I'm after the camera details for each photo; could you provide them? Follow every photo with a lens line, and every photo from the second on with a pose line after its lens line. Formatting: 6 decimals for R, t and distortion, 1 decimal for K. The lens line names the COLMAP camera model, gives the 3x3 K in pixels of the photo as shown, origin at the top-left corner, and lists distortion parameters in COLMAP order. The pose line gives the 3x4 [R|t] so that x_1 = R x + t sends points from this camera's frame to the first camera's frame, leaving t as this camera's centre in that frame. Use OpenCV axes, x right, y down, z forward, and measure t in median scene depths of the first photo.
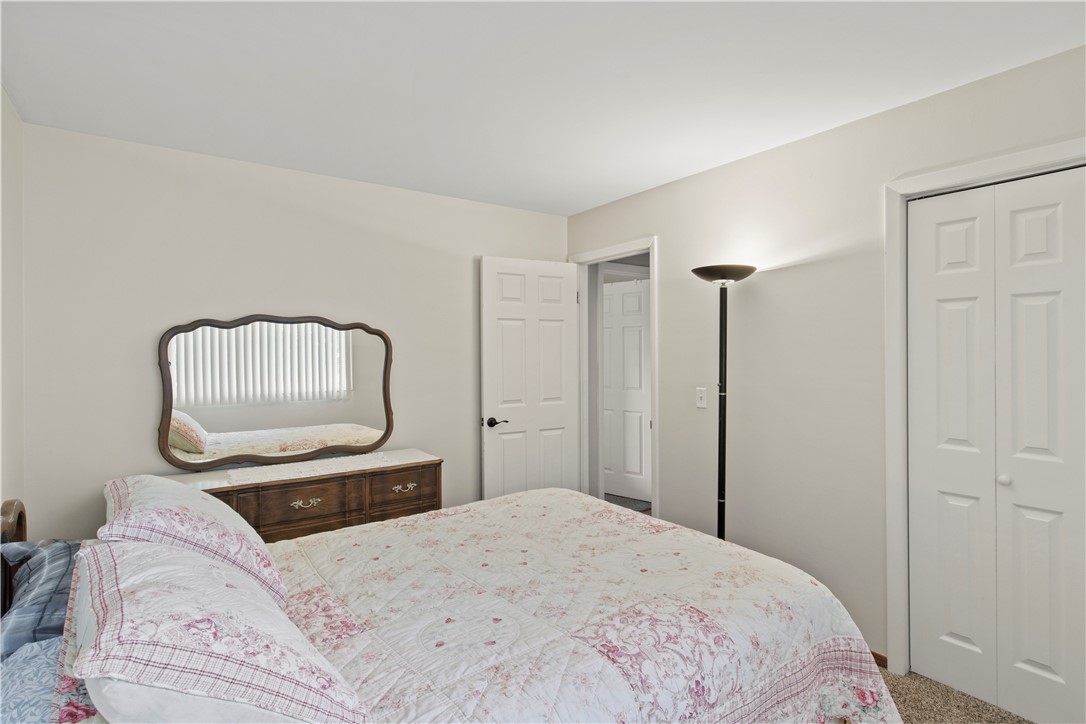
lens RADIAL K [[550.1, 0, 543.5], [0, 550.1, 355.0], [0, 0, 1]] dist [0.000351, 0.000650]
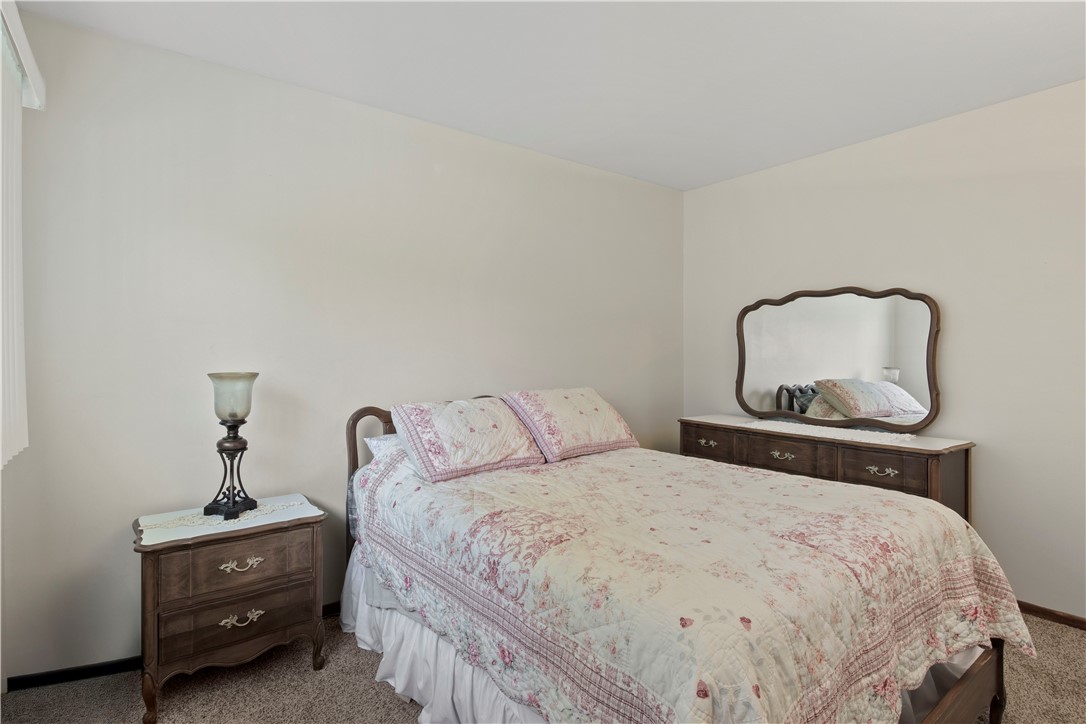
lens RADIAL K [[550.1, 0, 543.5], [0, 550.1, 355.0], [0, 0, 1]] dist [0.000351, 0.000650]
pose [[0.025432, 0.011570, -0.999610, 0.577155], [-0.003407, 0.999928, 0.011487, 0.044839], [0.999671, 0.003114, 0.025470, 0.411805]]
